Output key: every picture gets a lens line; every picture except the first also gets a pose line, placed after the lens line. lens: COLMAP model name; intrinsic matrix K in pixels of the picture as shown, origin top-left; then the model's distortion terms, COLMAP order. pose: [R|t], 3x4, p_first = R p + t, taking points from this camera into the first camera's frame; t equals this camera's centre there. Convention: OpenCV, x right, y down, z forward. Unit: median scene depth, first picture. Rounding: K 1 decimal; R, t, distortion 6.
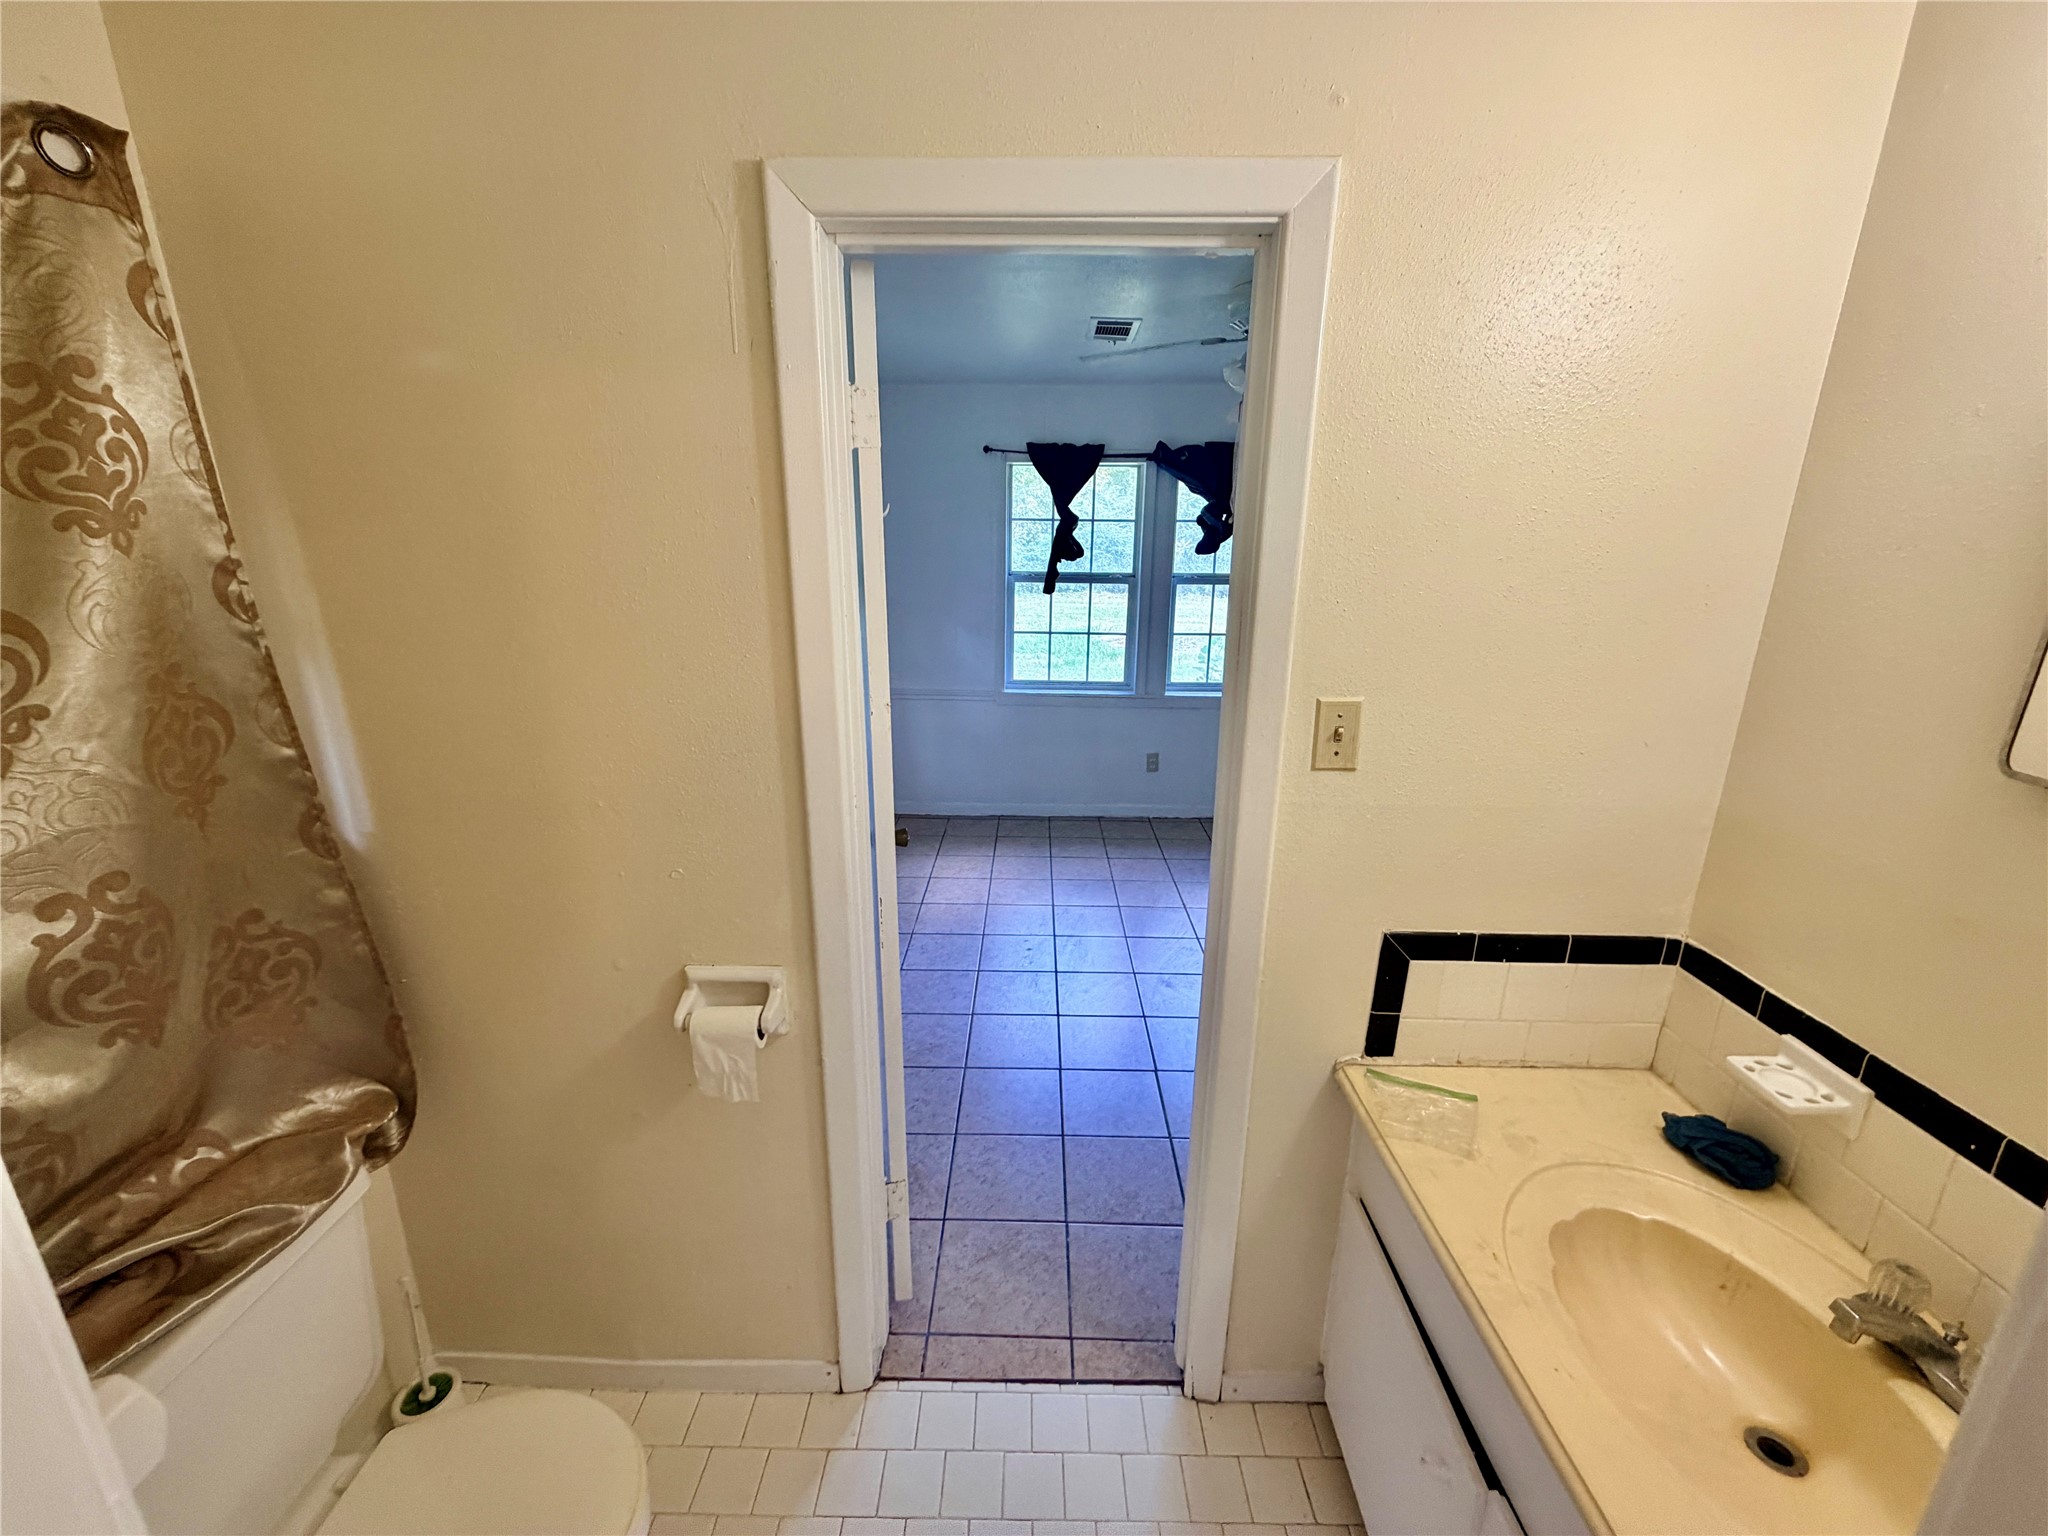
lens RADIAL K [[813.5, 0, 1015.5], [0, 813.5, 765.5], [0, 0, 1]] dist [-0.001248, 0.000333]
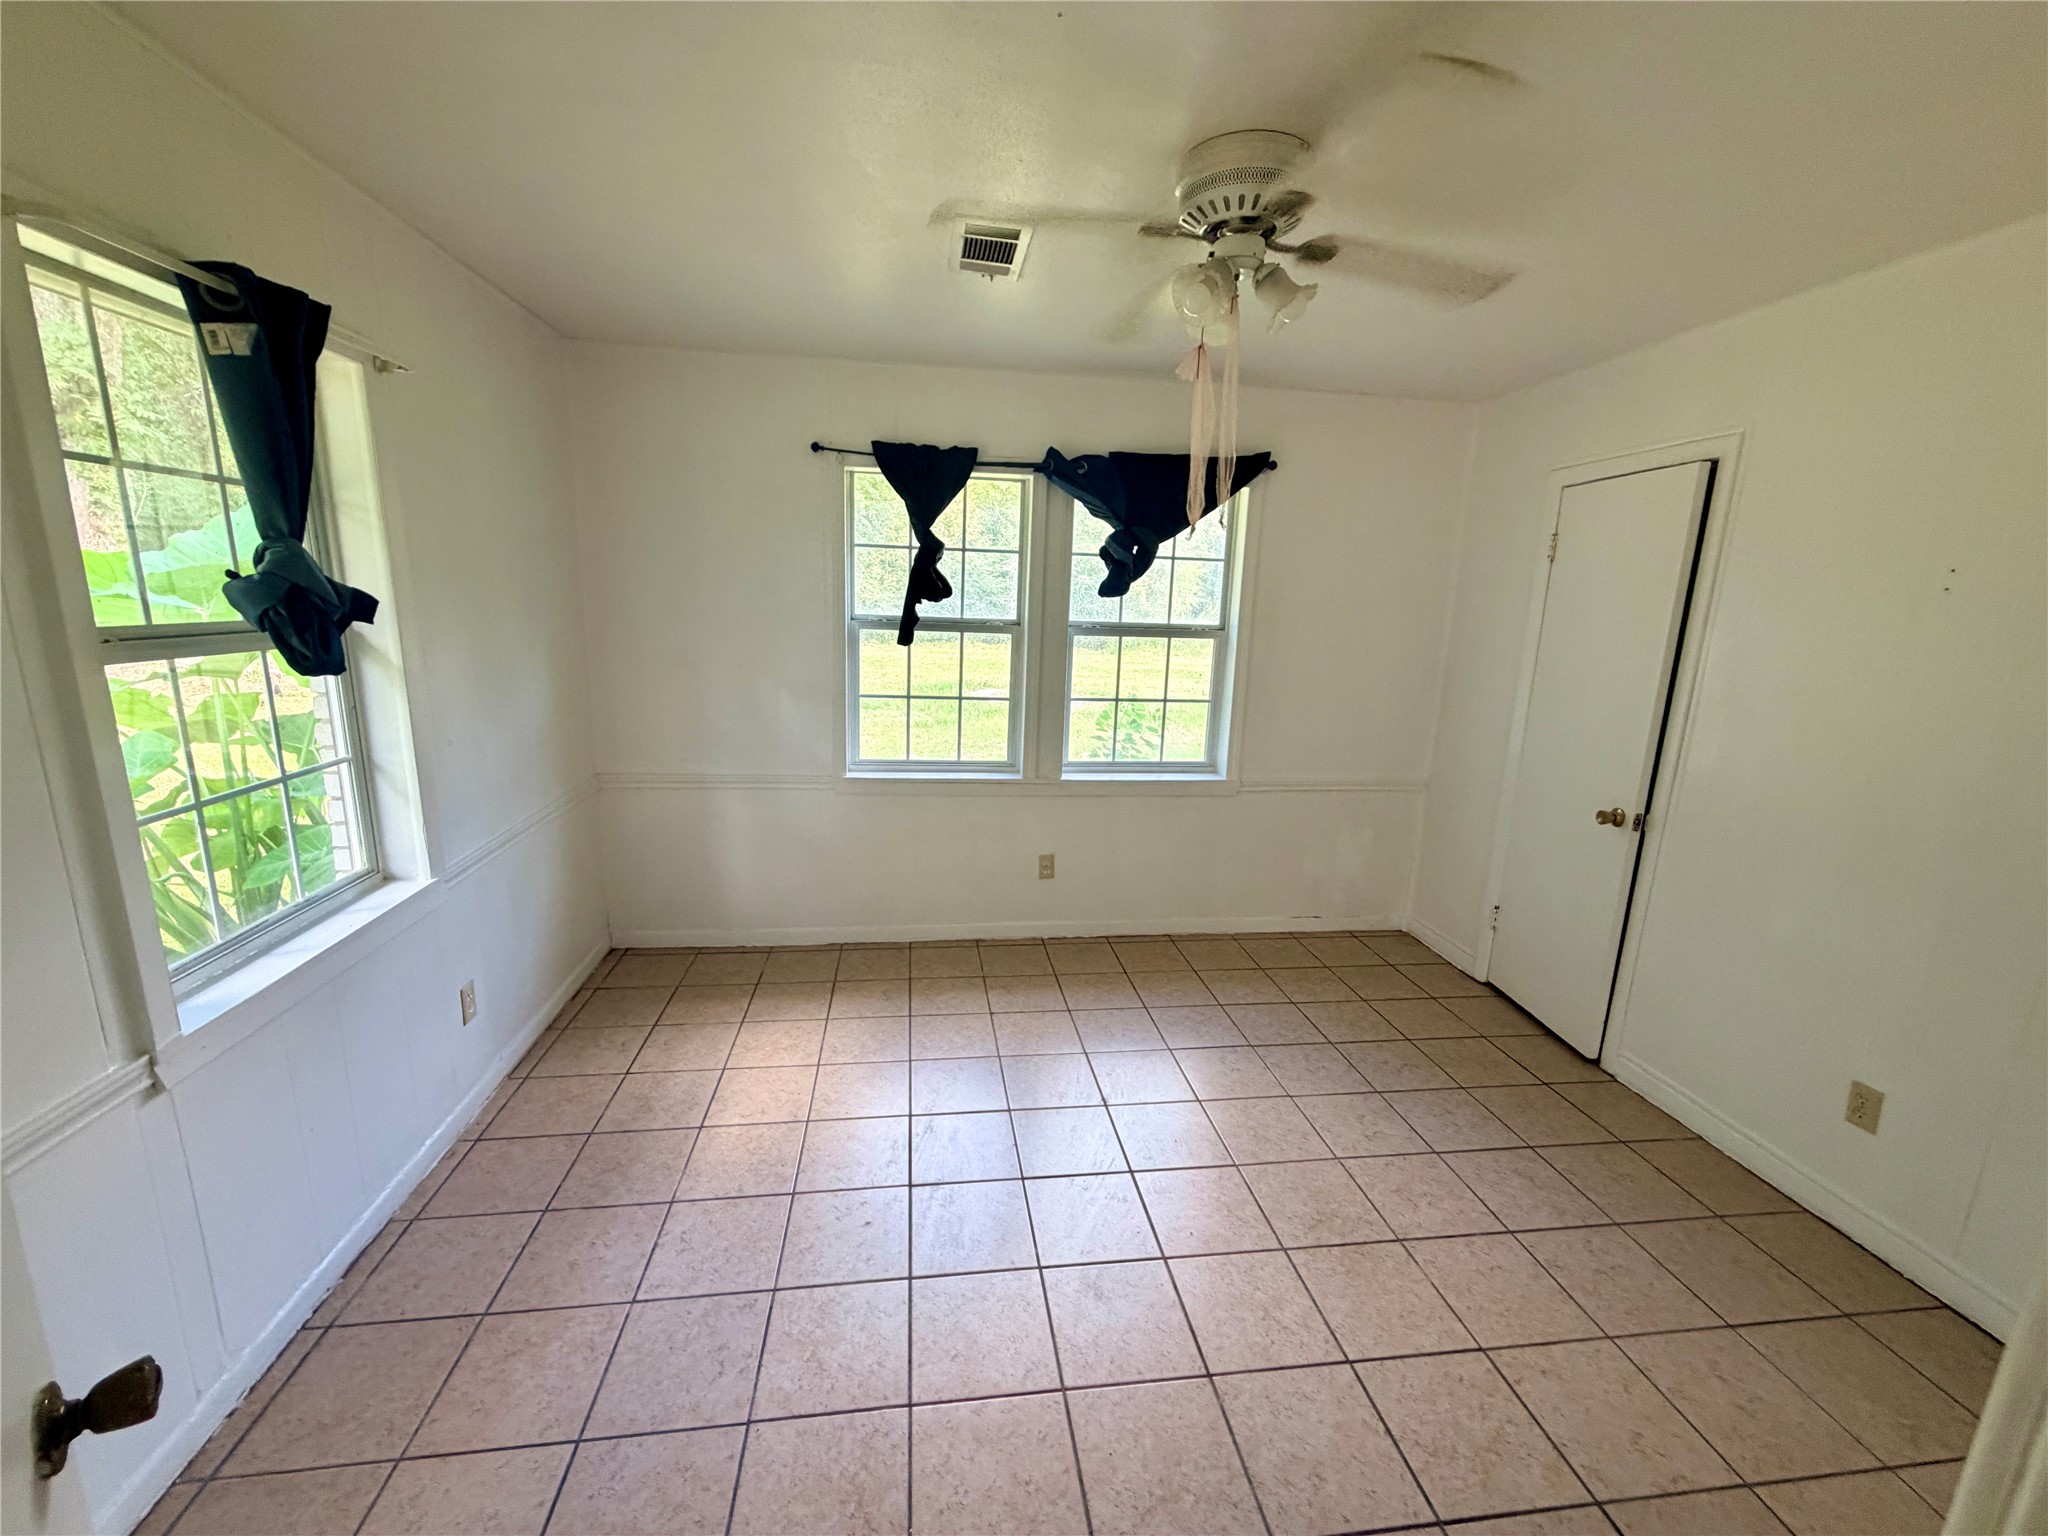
lens RADIAL K [[813.5, 0, 1017.7], [0, 813.5, 754.7], [0, 0, 1]] dist [-0.001248, 0.000333]
pose [[0.987749, -0.007055, 0.155890, 0.063868], [0.018583, 0.997187, -0.072616, -0.139642], [-0.154939, 0.074623, 0.985102, 0.653844]]
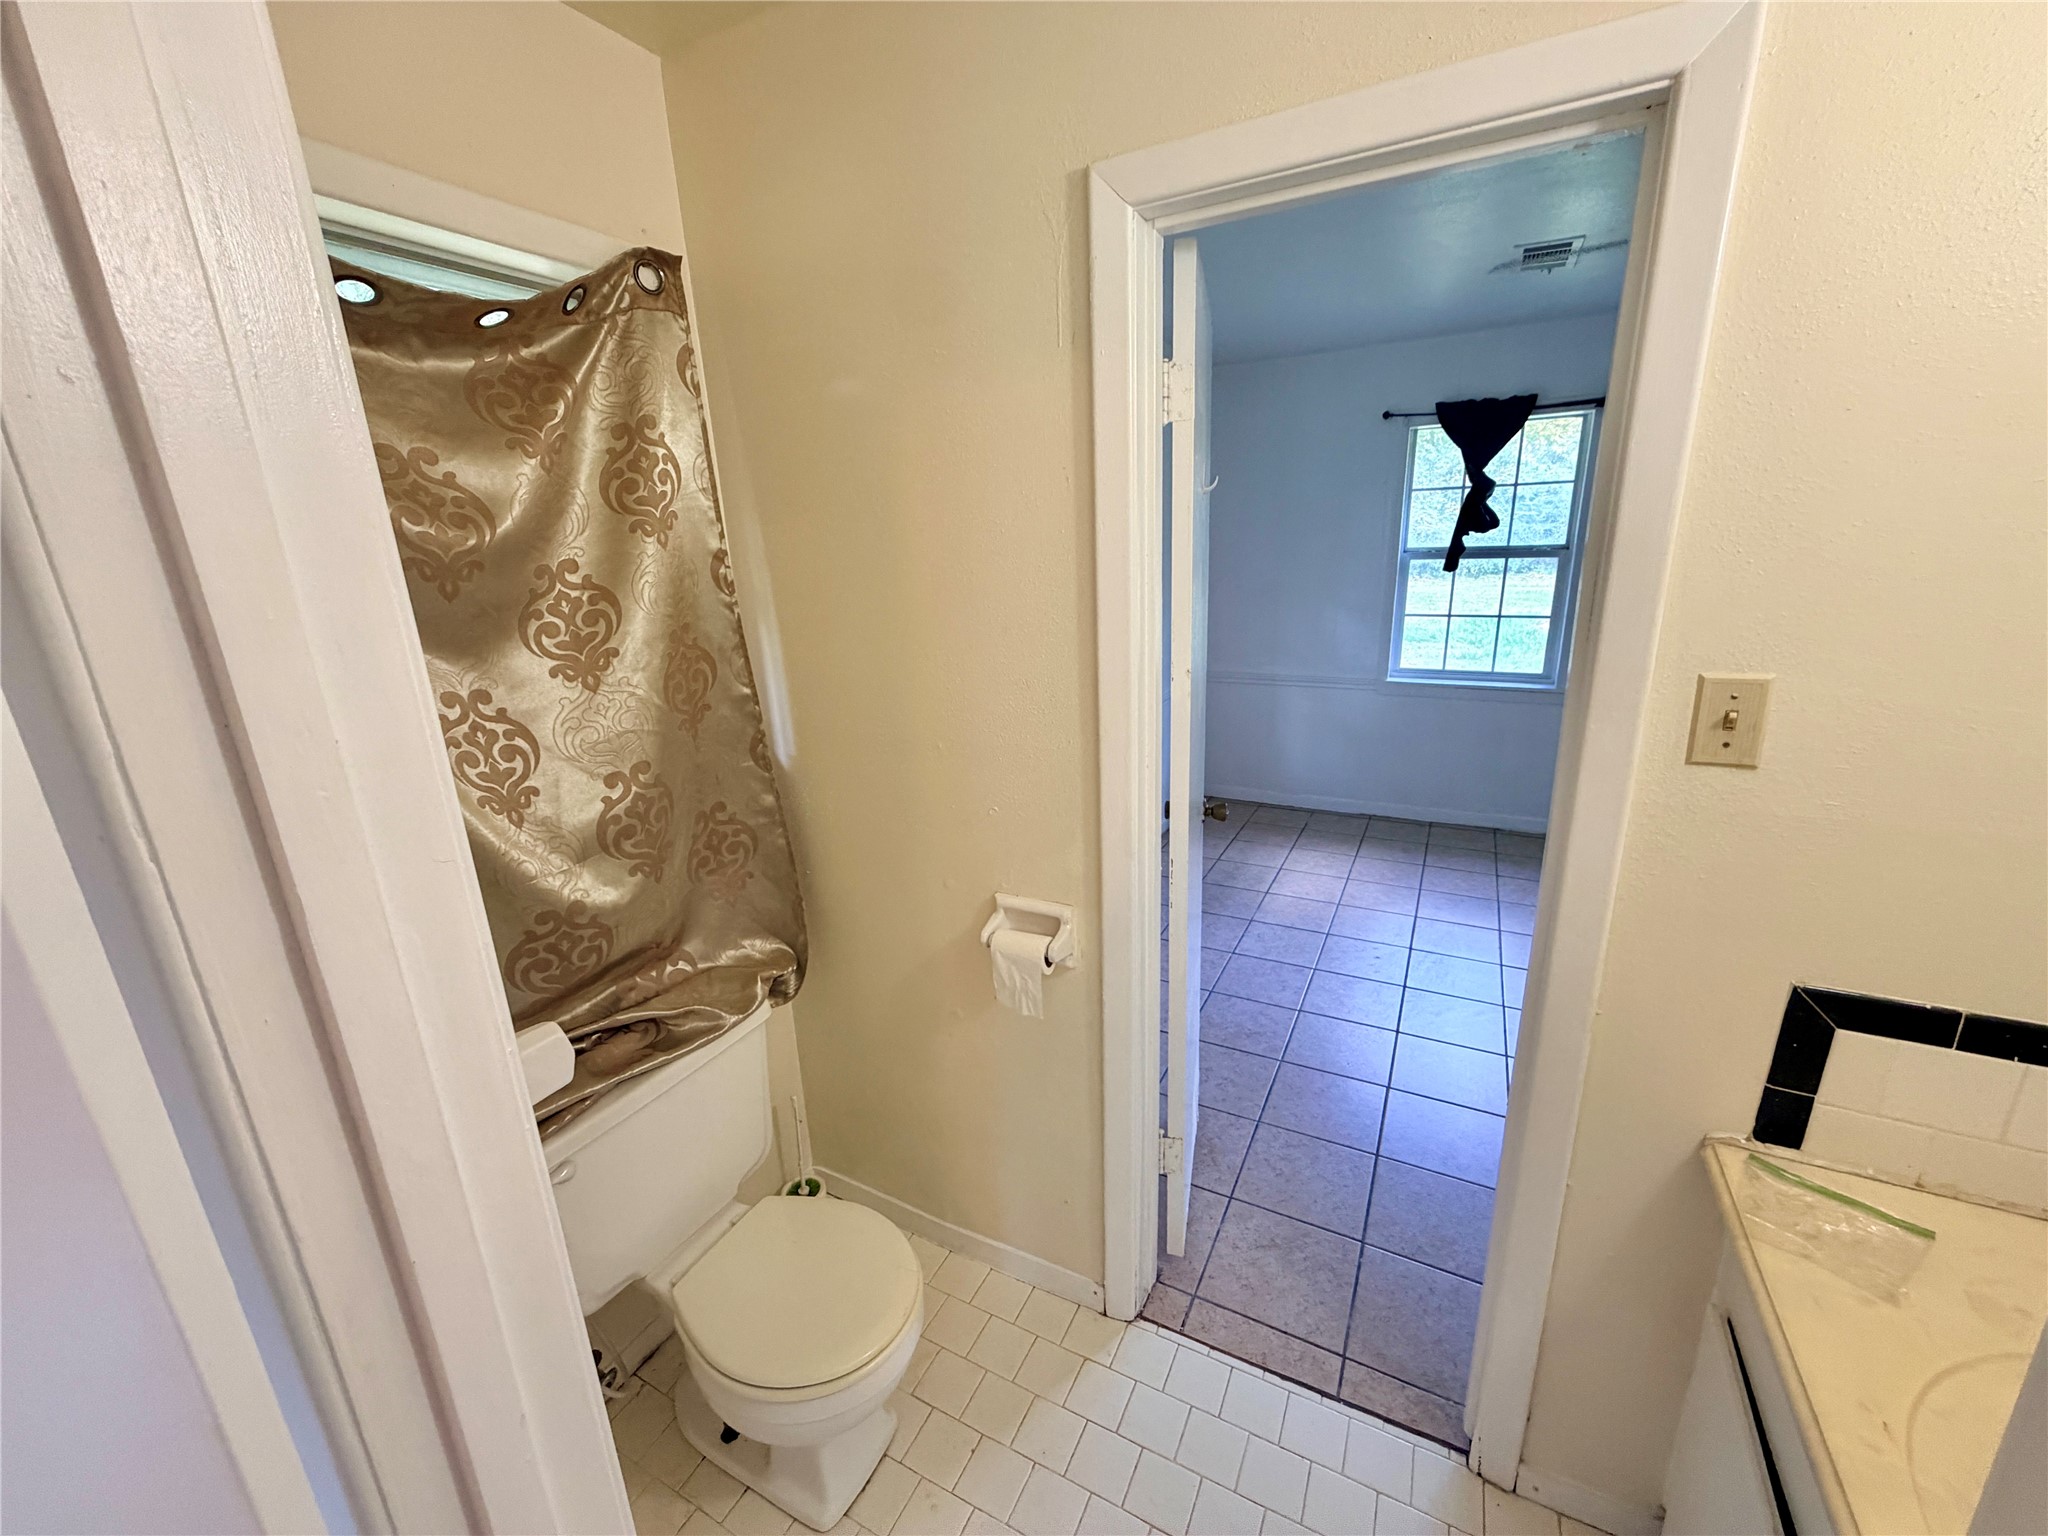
lens RADIAL K [[813.5, 0, 1015.7], [0, 813.5, 766.4], [0, 0, 1]] dist [-0.001248, 0.000333]
pose [[0.888456, 0.081812, -0.451612, 0.092865], [-0.075756, 0.996628, 0.031509, 0.022228], [0.452667, 0.006218, 0.891658, -0.012577]]
